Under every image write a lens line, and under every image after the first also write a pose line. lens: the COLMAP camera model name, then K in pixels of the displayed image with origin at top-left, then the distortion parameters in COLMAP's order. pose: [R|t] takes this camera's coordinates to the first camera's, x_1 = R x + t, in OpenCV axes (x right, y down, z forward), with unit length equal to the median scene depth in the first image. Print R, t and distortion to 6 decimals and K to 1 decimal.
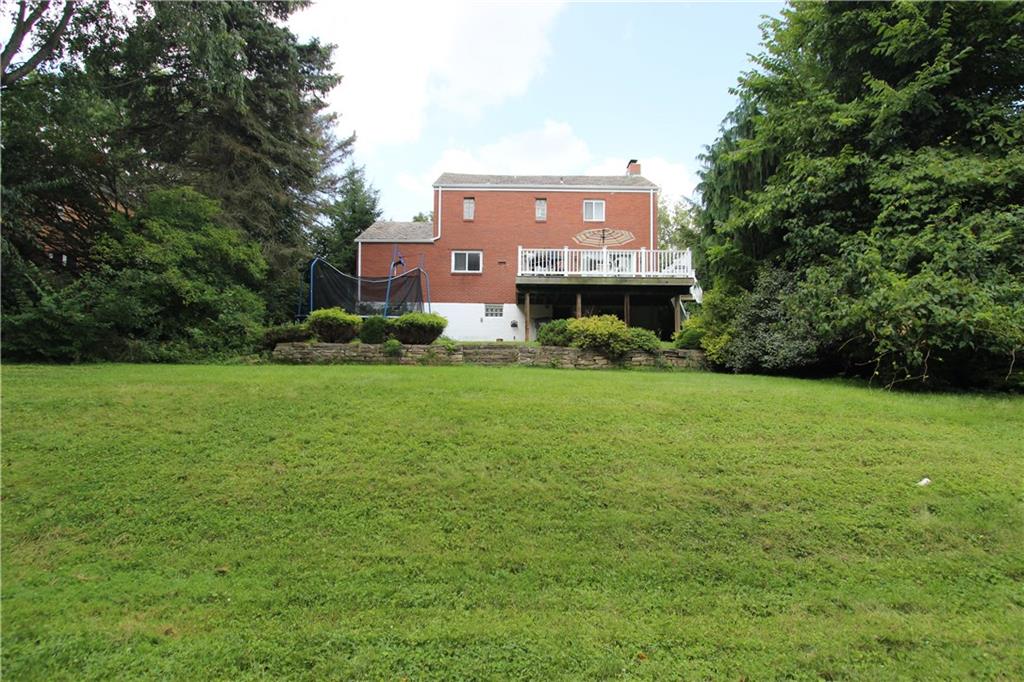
lens RADIAL K [[561.5, 0, 512.2], [0, 561.5, 338.8], [0, 0, 1]] dist [-0.005972, -0.000472]
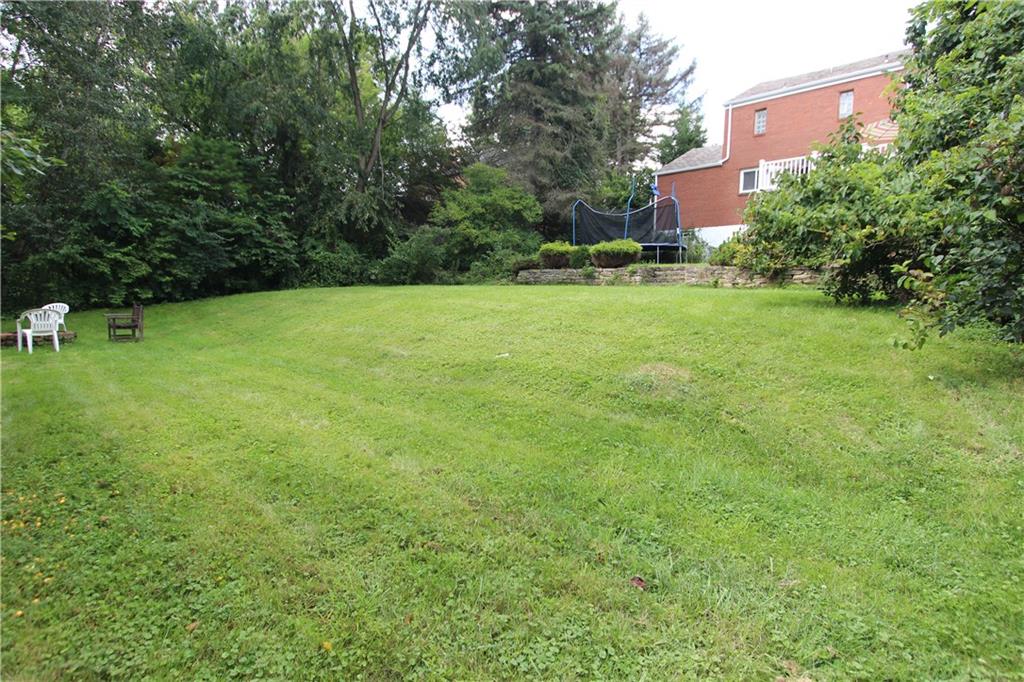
lens RADIAL K [[561.5, 0, 514.9], [0, 561.5, 342.2], [0, 0, 1]] dist [-0.005972, -0.000472]
pose [[0.704393, 0.062720, -0.707033, 0.538582], [0.033412, 0.992054, 0.121291, 0.014589], [0.709023, -0.109060, 0.696701, 0.008458]]
